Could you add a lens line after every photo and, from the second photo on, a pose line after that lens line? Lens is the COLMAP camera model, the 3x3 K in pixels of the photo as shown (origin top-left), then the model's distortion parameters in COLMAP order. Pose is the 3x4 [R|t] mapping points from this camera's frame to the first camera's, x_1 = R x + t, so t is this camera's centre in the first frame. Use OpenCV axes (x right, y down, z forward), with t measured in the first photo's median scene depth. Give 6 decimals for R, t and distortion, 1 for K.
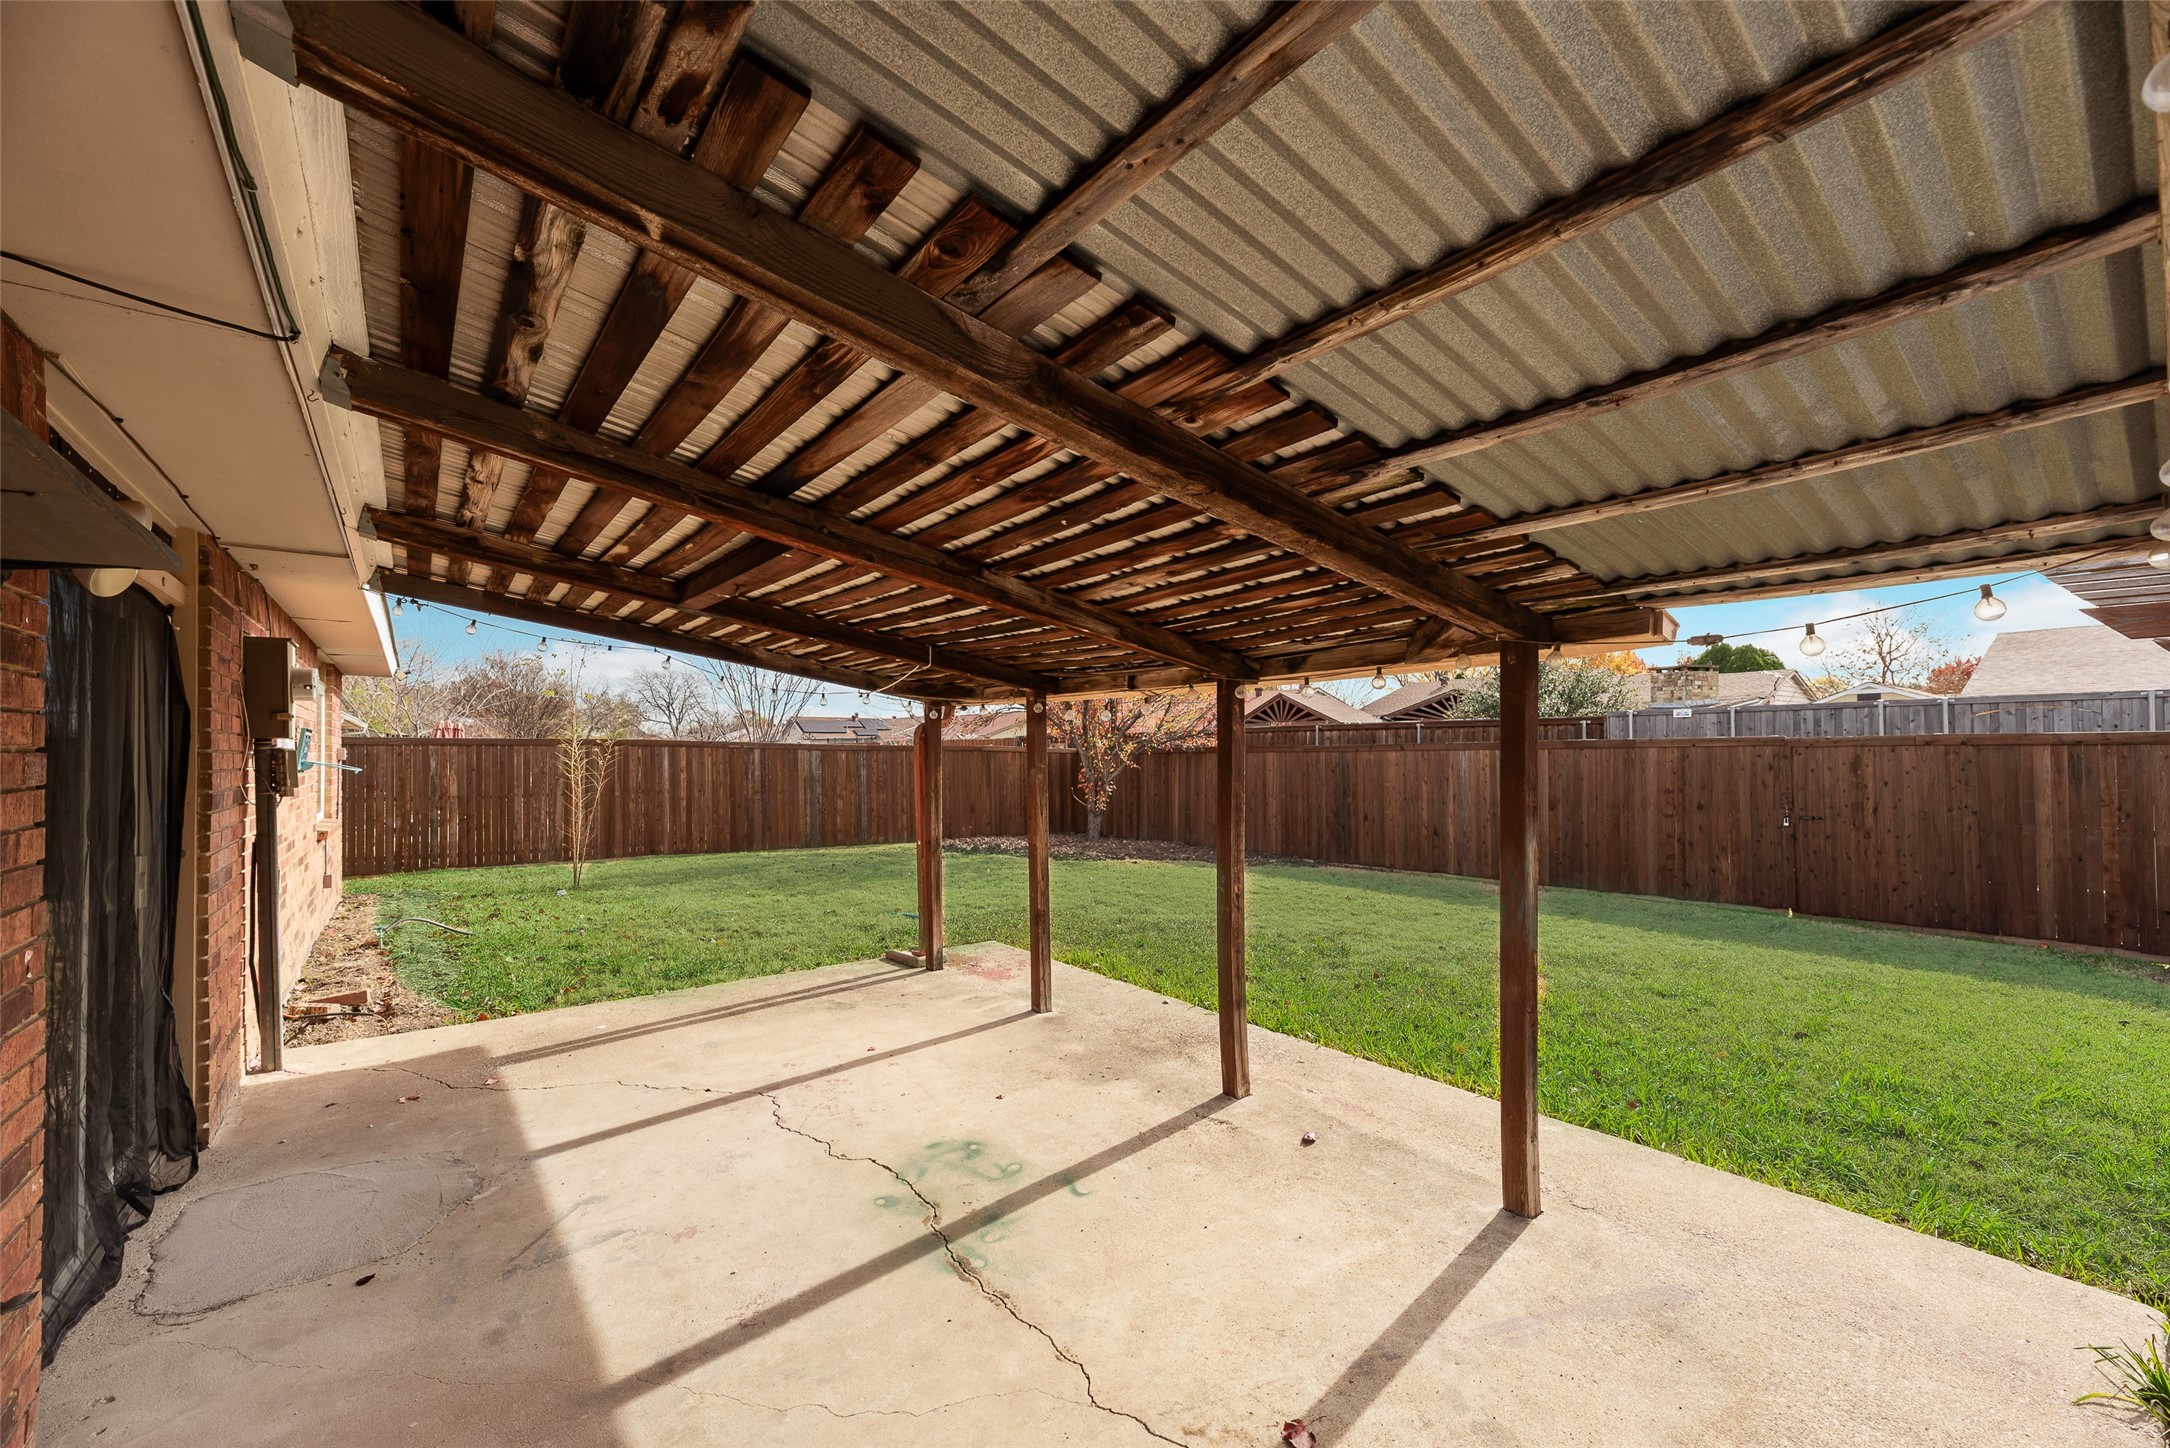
lens RADIAL K [[873.0, 0, 1087.3], [0, 873.0, 735.9], [0, 0, 1]] dist [0.002039, 0.000132]
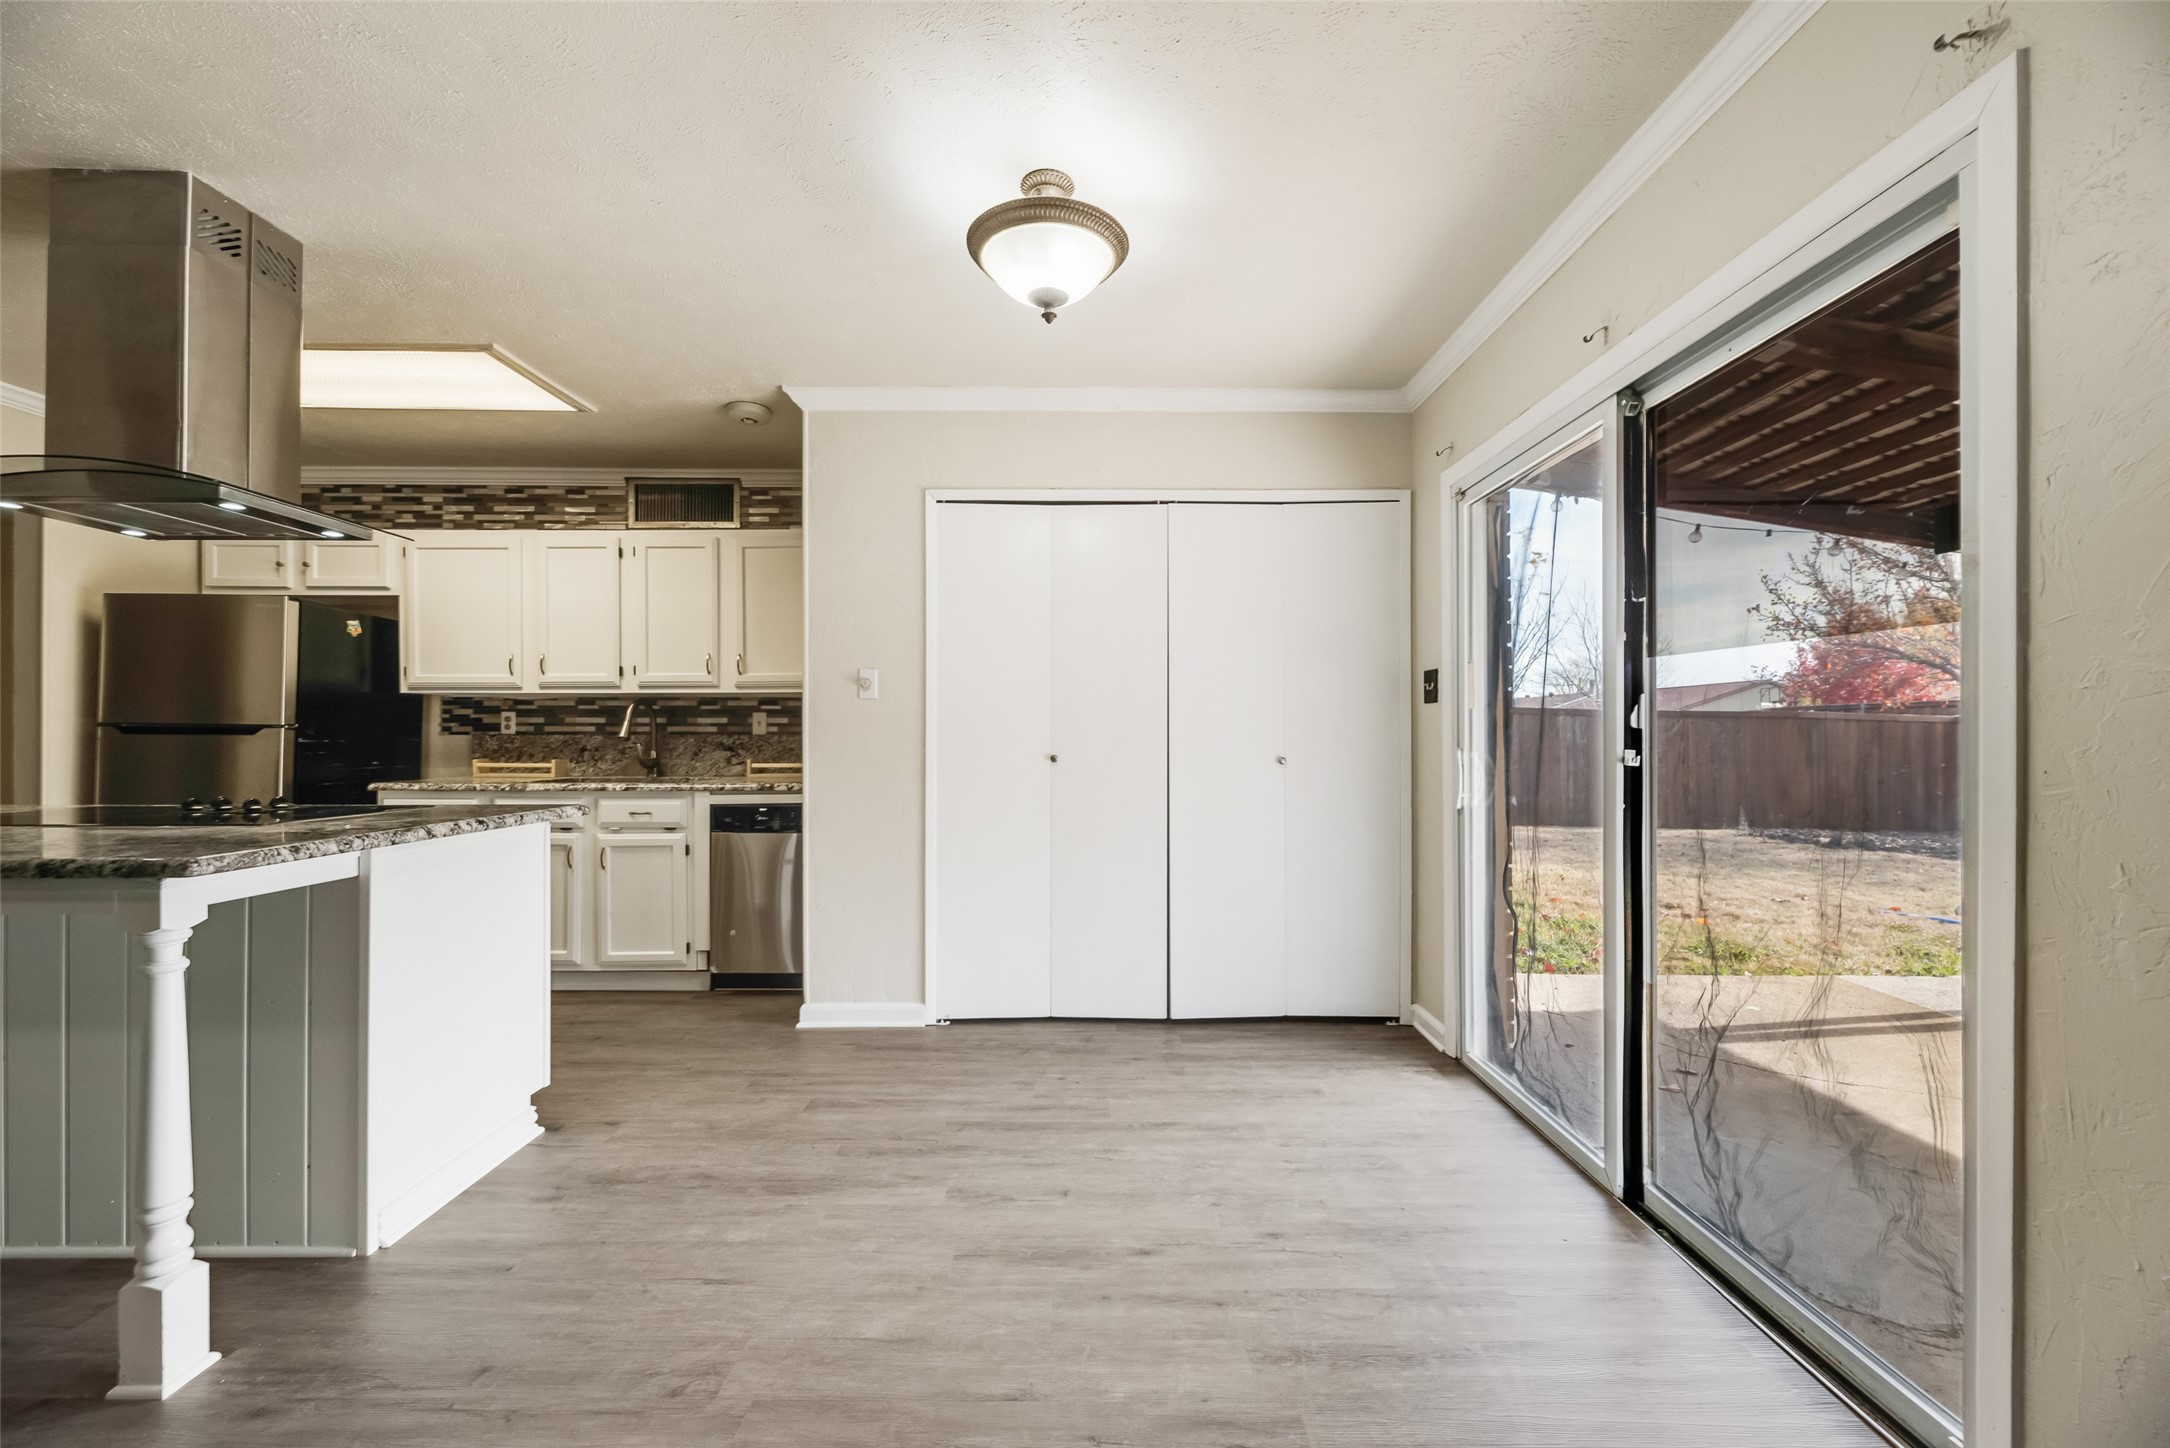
lens RADIAL K [[870.6, 0, 1088.4], [0, 870.6, 736.2], [0, 0, 1]] dist [0.002526, -0.000154]
pose [[0.790159, 0.005595, -0.612876, -0.245689], [0.004909, 0.999868, 0.015457, 0.030531], [0.612882, -0.015223, 0.790028, 0.003698]]
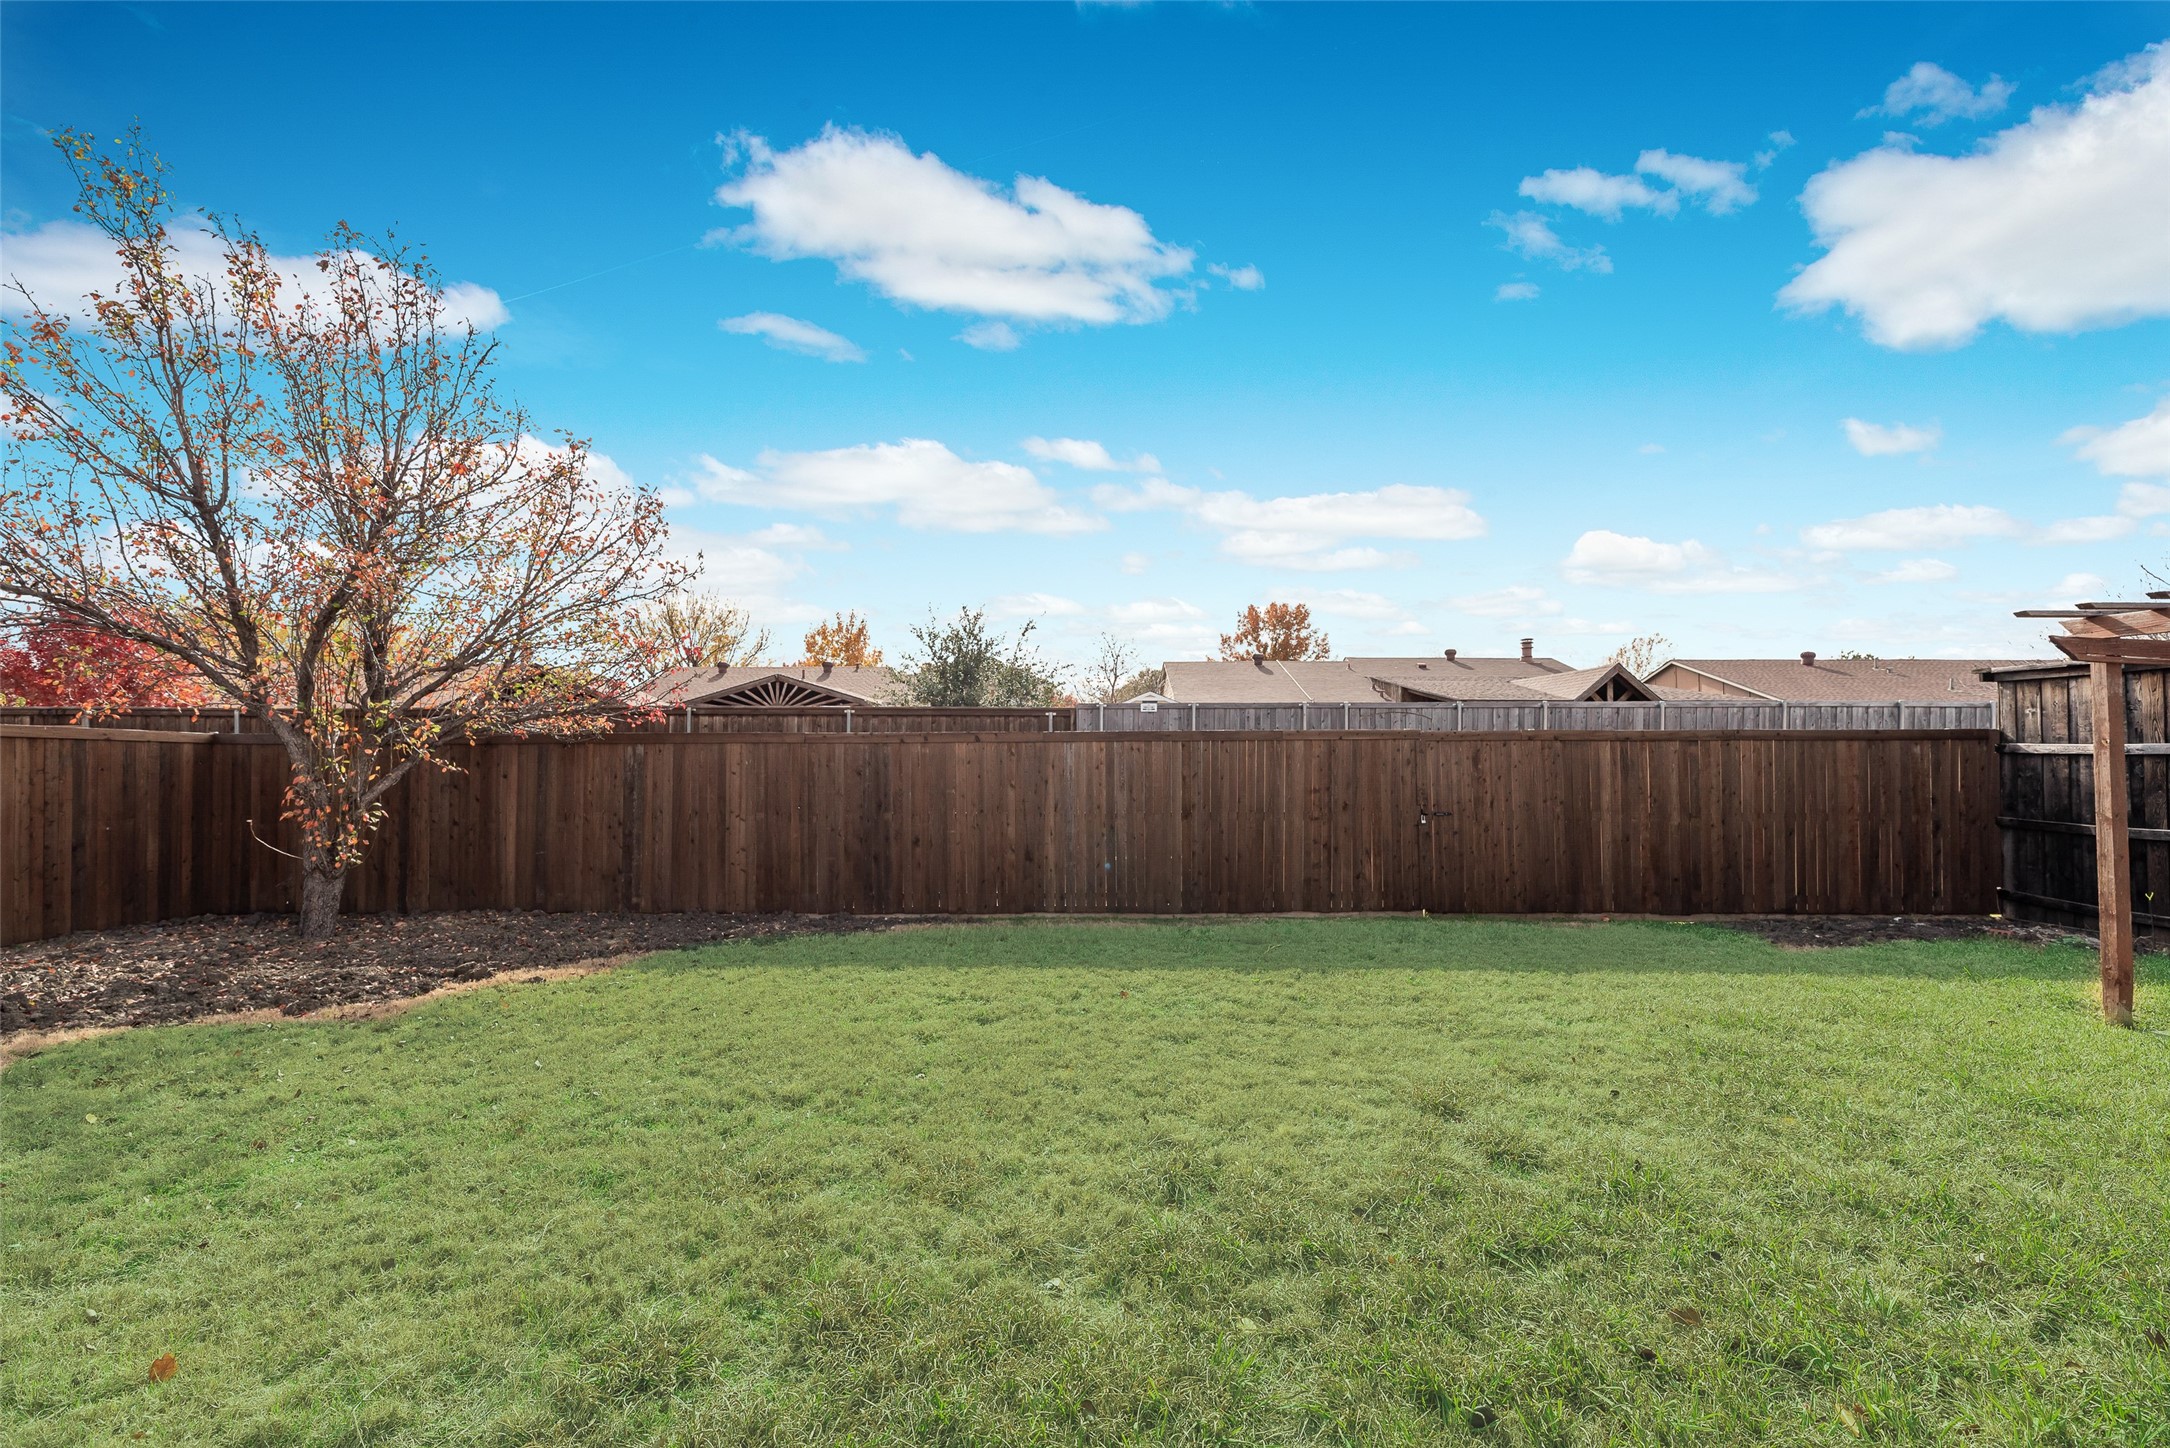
lens RADIAL K [[872.2, 0, 1087.3], [0, 872.2, 741.6], [0, 0, 1]] dist [0.002419, 0.000011]
pose [[0.622632, 0.013279, 0.782402, -0.156598], [-0.019306, 0.999812, -0.001606, 0.019989], [-0.782277, -0.014105, 0.622771, 0.623456]]
